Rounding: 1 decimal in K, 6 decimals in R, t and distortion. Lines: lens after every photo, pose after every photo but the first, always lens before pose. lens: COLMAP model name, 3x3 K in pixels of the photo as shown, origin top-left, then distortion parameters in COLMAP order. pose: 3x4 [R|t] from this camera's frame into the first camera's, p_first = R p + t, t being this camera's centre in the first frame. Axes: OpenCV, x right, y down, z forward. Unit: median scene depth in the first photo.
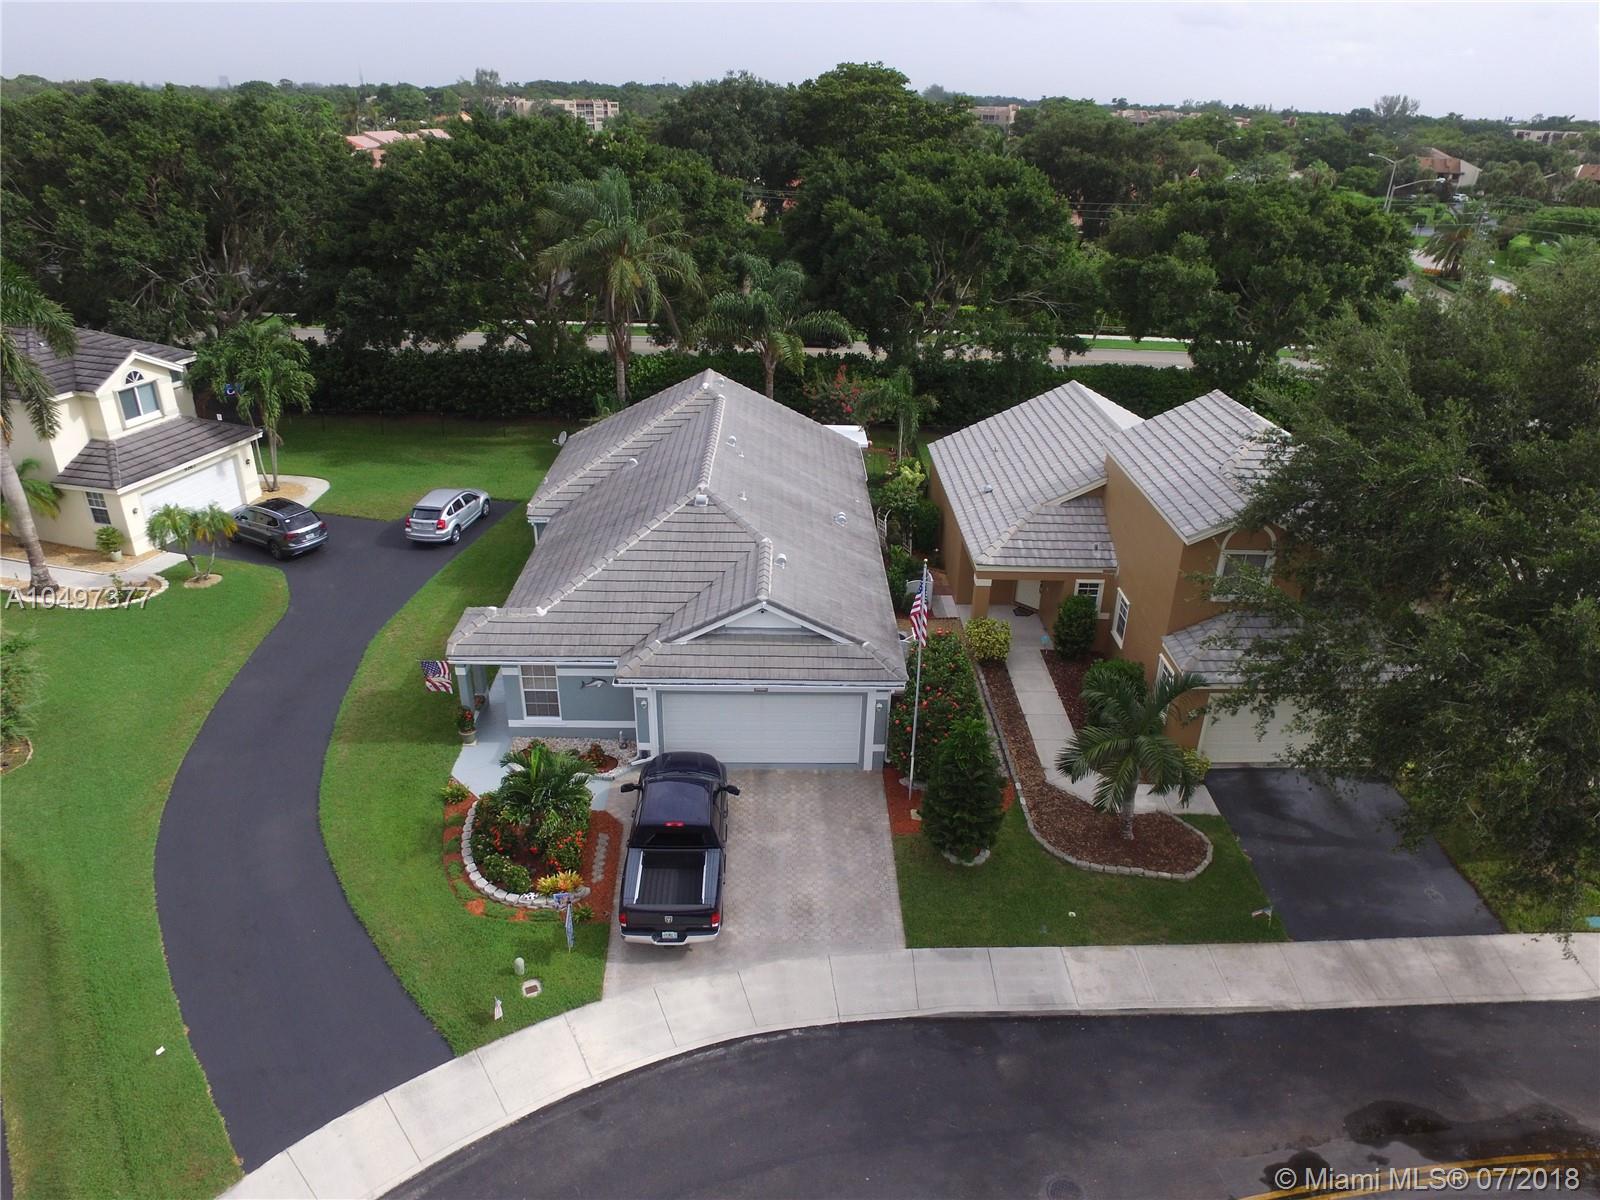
lens RADIAL K [[1074.2, 0, 814.4], [0, 1074.2, 624.1], [0, 0, 1]] dist [-0.121647, 0.092878]
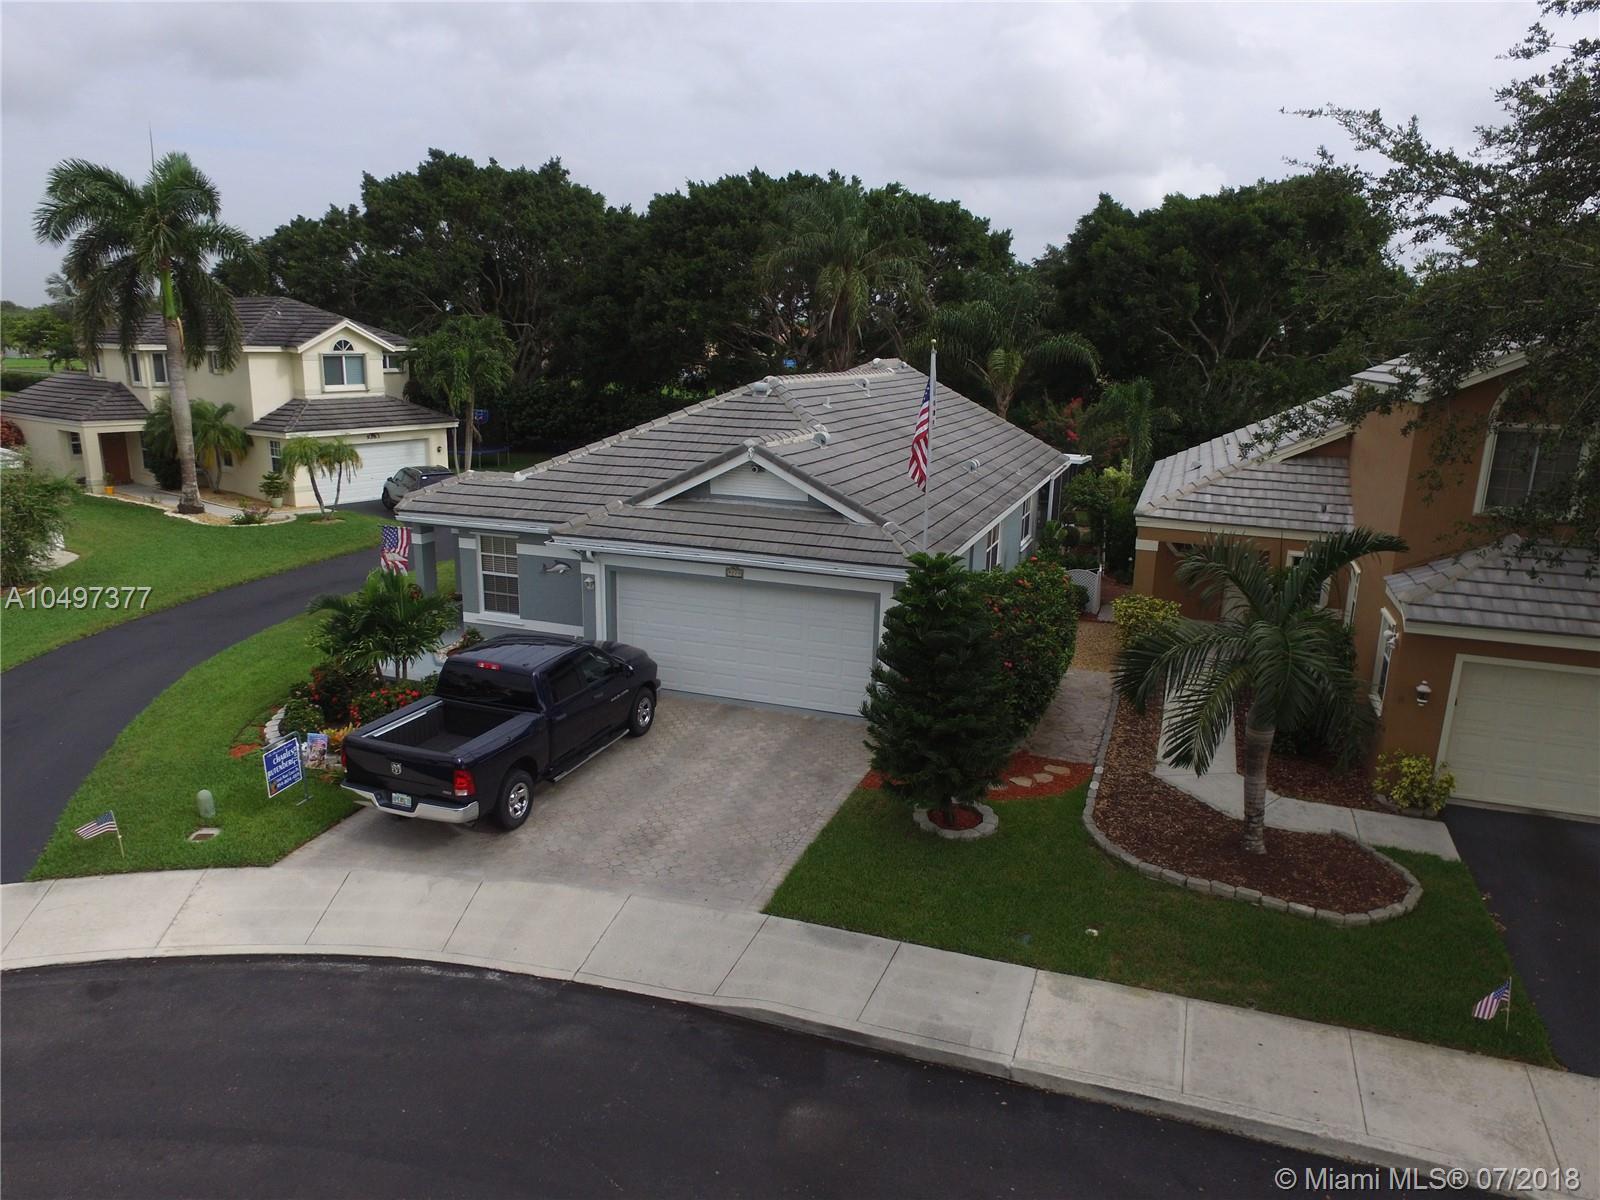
lens RADIAL K [[1074.2, 0, 814.4], [0, 1074.2, 624.1], [0, 0, 1]] dist [-0.121647, 0.092878]
pose [[0.933731, 0.092289, -0.345876, 0.235636], [-0.163306, 0.969616, -0.182143, 0.203039], [0.318557, 0.226556, 0.920431, 0.358932]]
